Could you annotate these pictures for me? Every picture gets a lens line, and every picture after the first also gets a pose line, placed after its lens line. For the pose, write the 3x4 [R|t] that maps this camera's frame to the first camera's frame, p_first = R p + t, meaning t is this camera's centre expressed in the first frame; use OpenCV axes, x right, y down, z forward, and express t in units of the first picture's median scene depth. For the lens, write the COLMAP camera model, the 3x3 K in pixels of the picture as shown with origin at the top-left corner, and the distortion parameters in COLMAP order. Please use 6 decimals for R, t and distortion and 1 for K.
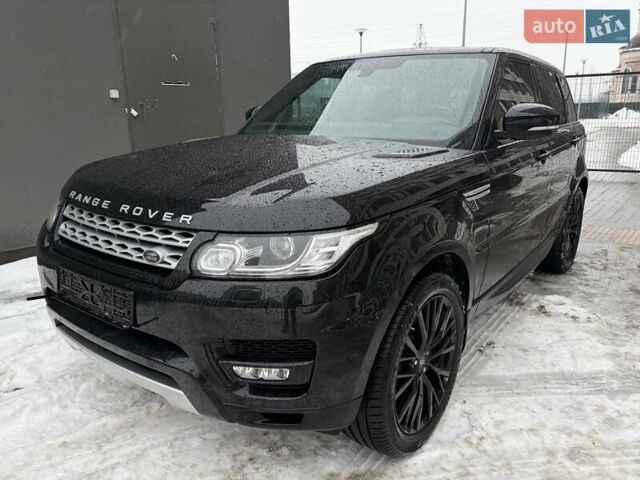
lens RADIAL K [[485.1, 0, 313.1], [0, 485.1, 243.6], [0, 0, 1]] dist [0.060684, -0.070237]
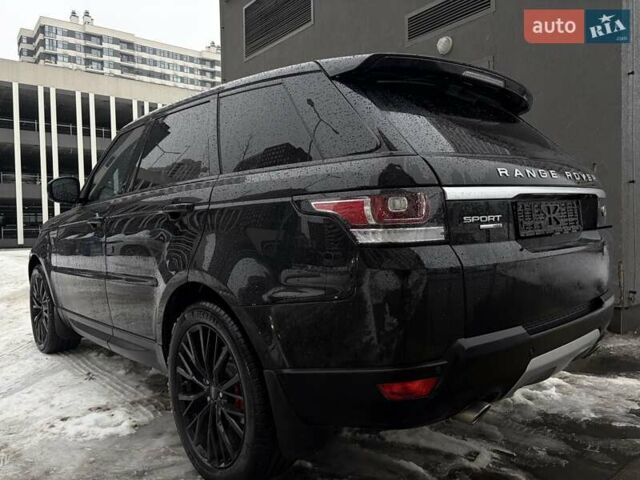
lens RADIAL K [[486.8, 0, 320.0], [0, 486.8, 240.0], [0, 0, 1]] dist [0.063849, -0.077525]
pose [[-0.183259, 0.069134, -0.980631, 1.815415], [-0.241324, 0.963837, 0.113049, -0.483145], [0.952984, 0.257367, -0.159948, 2.130210]]
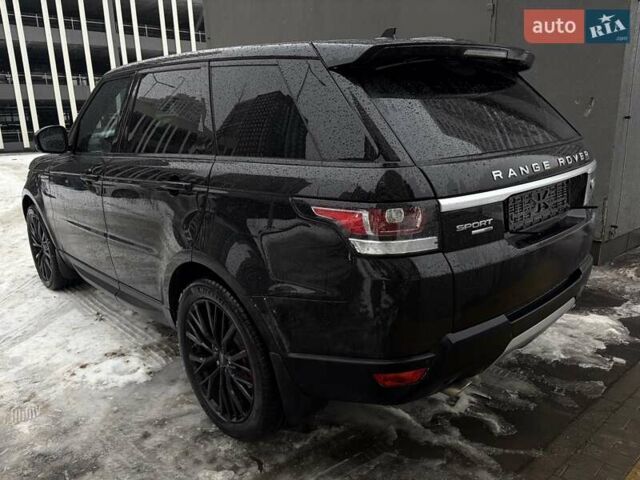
lens RADIAL K [[487.4, 0, 320.0], [0, 487.4, 243.5], [0, 0, 1]] dist [0.065343, -0.077397]
pose [[-0.160337, 0.288023, -0.944105, 1.825721], [-0.235350, 0.917738, 0.319948, -0.645771], [0.958594, 0.273495, -0.079361, 2.074836]]
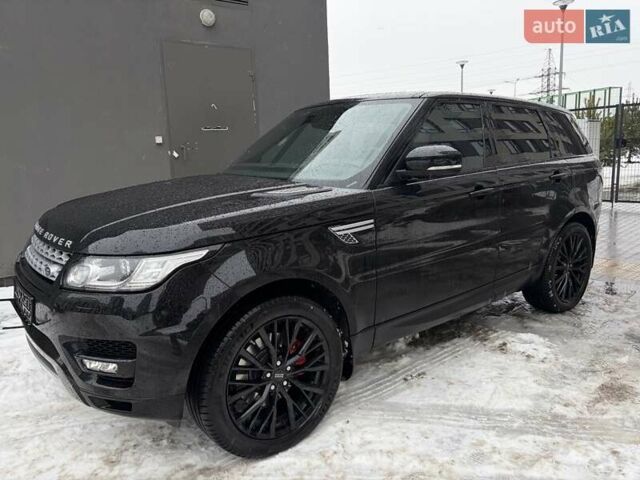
lens RADIAL K [[486.8, 0, 320.0], [0, 486.8, 240.0], [0, 0, 1]] dist [0.063849, -0.077525]
pose [[0.970347, 0.022609, -0.240655, 0.527213], [-0.039278, 0.997132, -0.064696, -0.000600], [0.238502, 0.072230, 0.968452, -0.086899]]
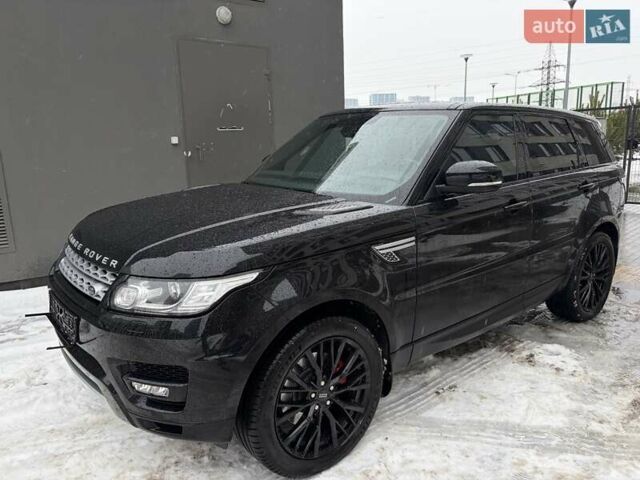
lens RADIAL K [[487.4, 0, 320.0], [0, 487.4, 243.5], [0, 0, 1]] dist [0.065343, -0.077397]
pose [[0.972694, 0.037547, -0.229035, 0.420478], [-0.047390, 0.998168, -0.037625, -0.058703], [0.227203, 0.047451, 0.972691, -0.107843]]
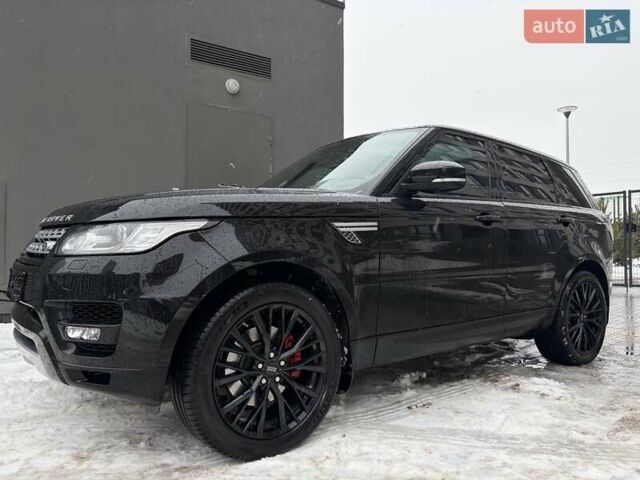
lens RADIAL K [[486.4, 0, 328.1], [0, 486.4, 246.2], [0, 0, 1]] dist [0.069756, -0.084932]
pose [[0.966294, 0.012920, -0.257117, 0.554794], [-0.082251, 0.961888, -0.260782, 0.229635], [0.243948, 0.273140, 0.930529, -0.026055]]
